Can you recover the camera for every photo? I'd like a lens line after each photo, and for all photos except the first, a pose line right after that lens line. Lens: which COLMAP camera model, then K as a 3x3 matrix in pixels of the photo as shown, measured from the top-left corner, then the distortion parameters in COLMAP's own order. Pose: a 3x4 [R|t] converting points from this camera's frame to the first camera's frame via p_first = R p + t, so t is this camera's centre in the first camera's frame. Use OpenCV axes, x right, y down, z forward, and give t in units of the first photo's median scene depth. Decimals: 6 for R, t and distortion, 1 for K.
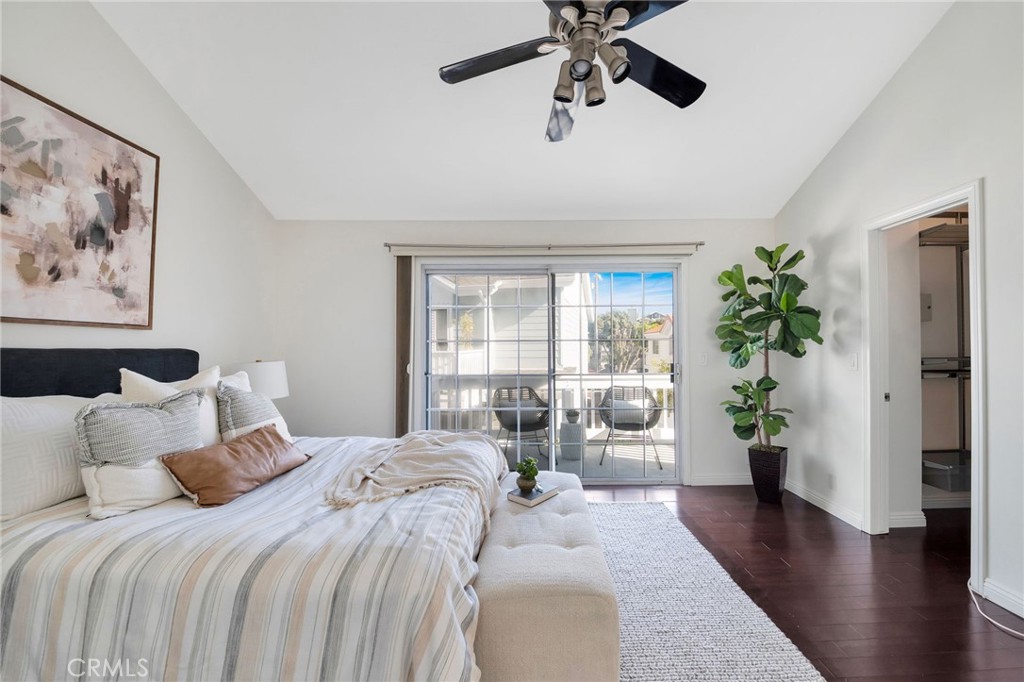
lens RADIAL K [[397.3, 0, 512.0], [0, 397.3, 341.0], [0, 0, 1]] dist [0.000865, -0.010440]
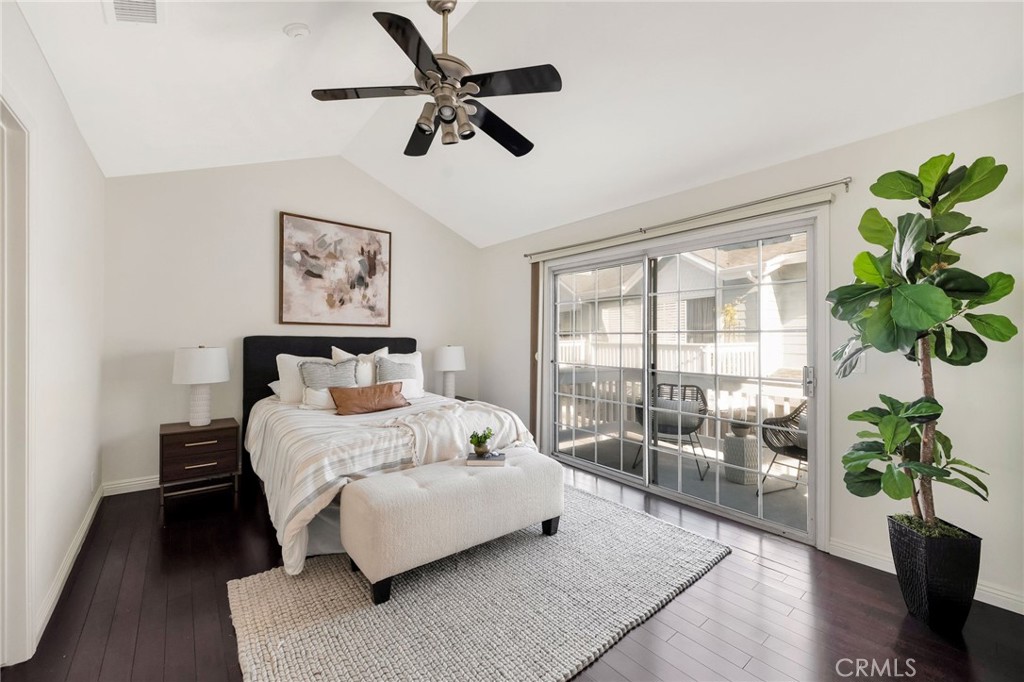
lens RADIAL K [[397.3, 0, 512.0], [0, 397.3, 341.0], [0, 0, 1]] dist [0.000865, -0.010440]
pose [[0.630713, 0.014072, -0.775889, 0.976292], [-0.000776, 0.999847, 0.017502, 0.003146], [0.776016, -0.010437, 0.630627, 0.294451]]
